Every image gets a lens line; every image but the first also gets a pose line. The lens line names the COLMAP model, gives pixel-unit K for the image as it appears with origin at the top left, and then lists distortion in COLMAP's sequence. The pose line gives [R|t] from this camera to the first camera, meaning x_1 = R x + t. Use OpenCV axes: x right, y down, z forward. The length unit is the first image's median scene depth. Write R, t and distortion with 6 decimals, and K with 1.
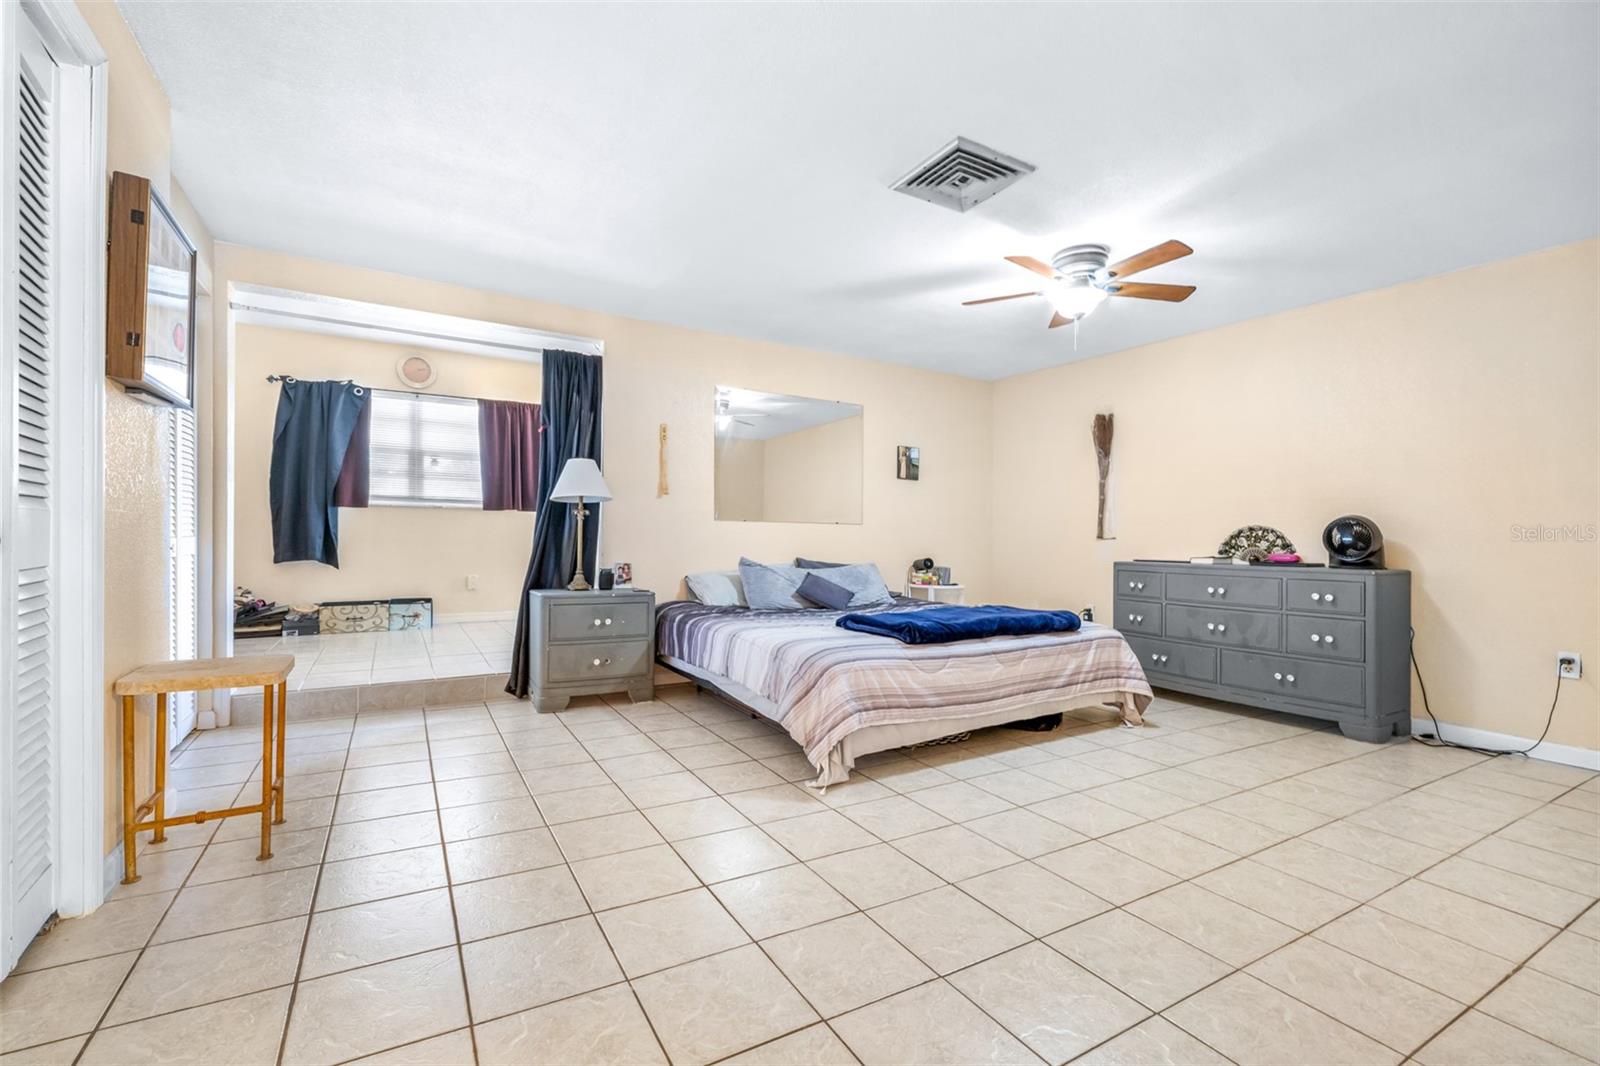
lens RADIAL K [[688.6, 0, 798.9], [0, 688.6, 538.3], [0, 0, 1]] dist [0.000789, -0.000054]
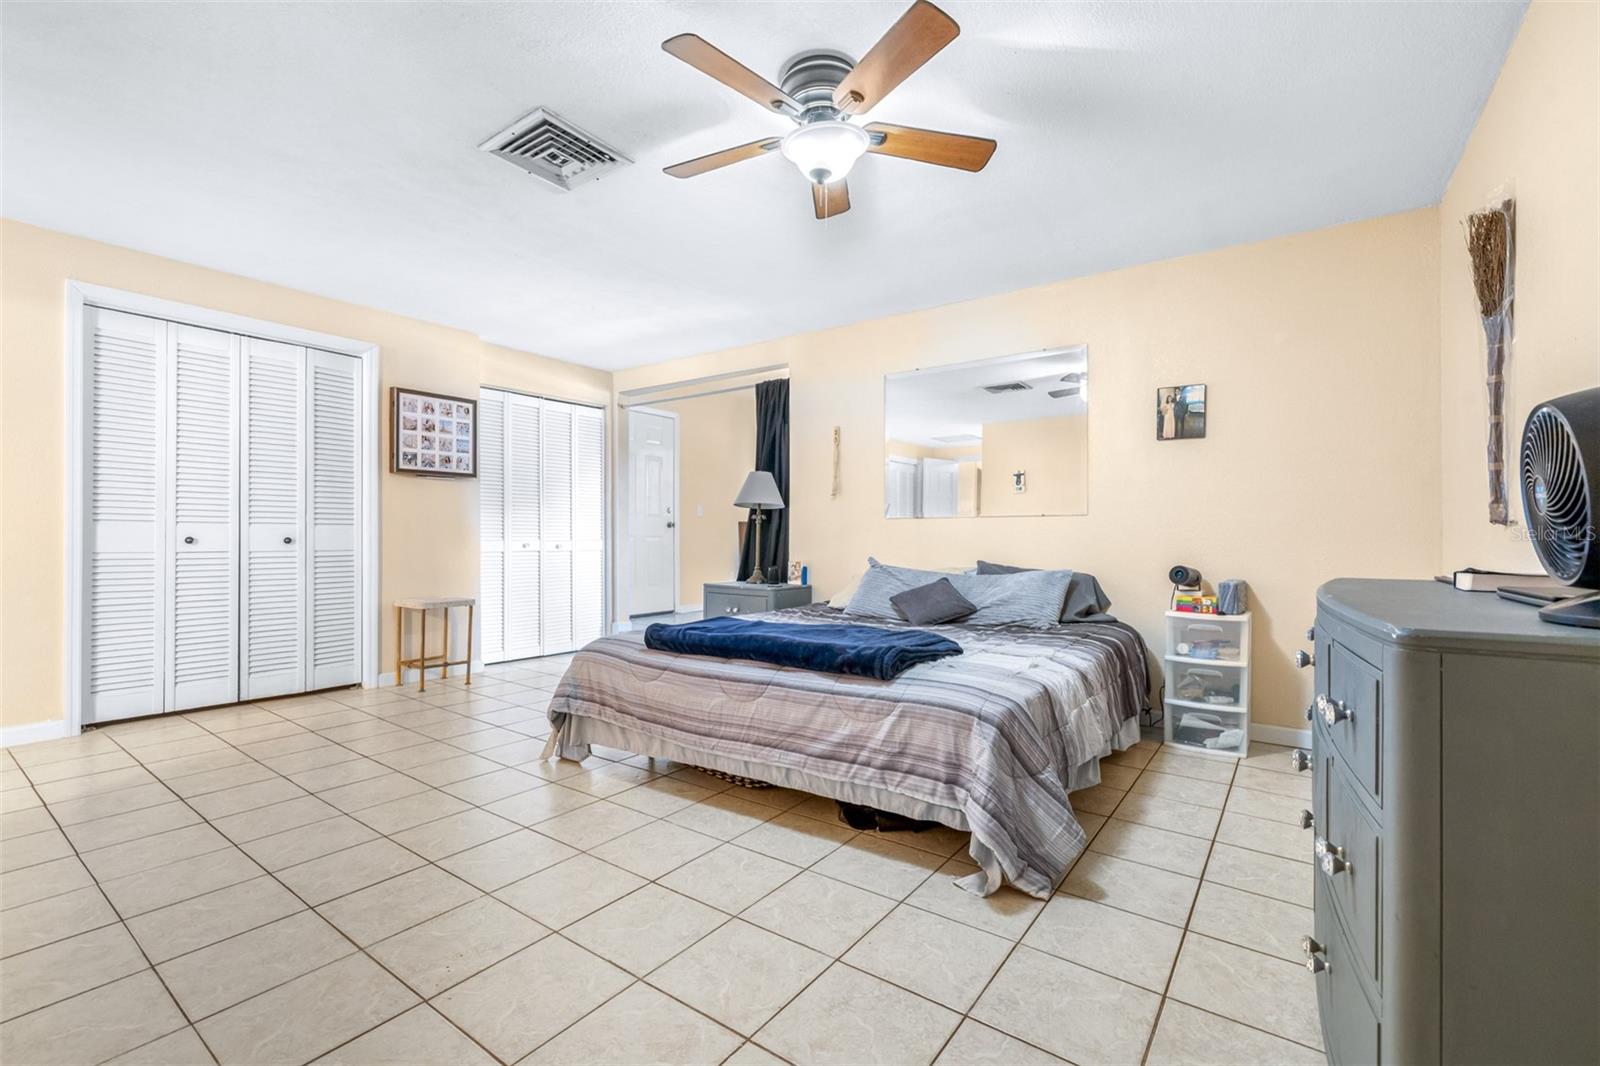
lens RADIAL K [[688.6, 0, 798.9], [0, 688.6, 538.3], [0, 0, 1]] dist [0.000789, -0.000054]
pose [[0.399976, -0.014937, -0.916404, 0.943187], [0.004894, 0.999888, -0.014161, 0.018178], [0.916513, 0.001180, 0.400004, 0.700660]]
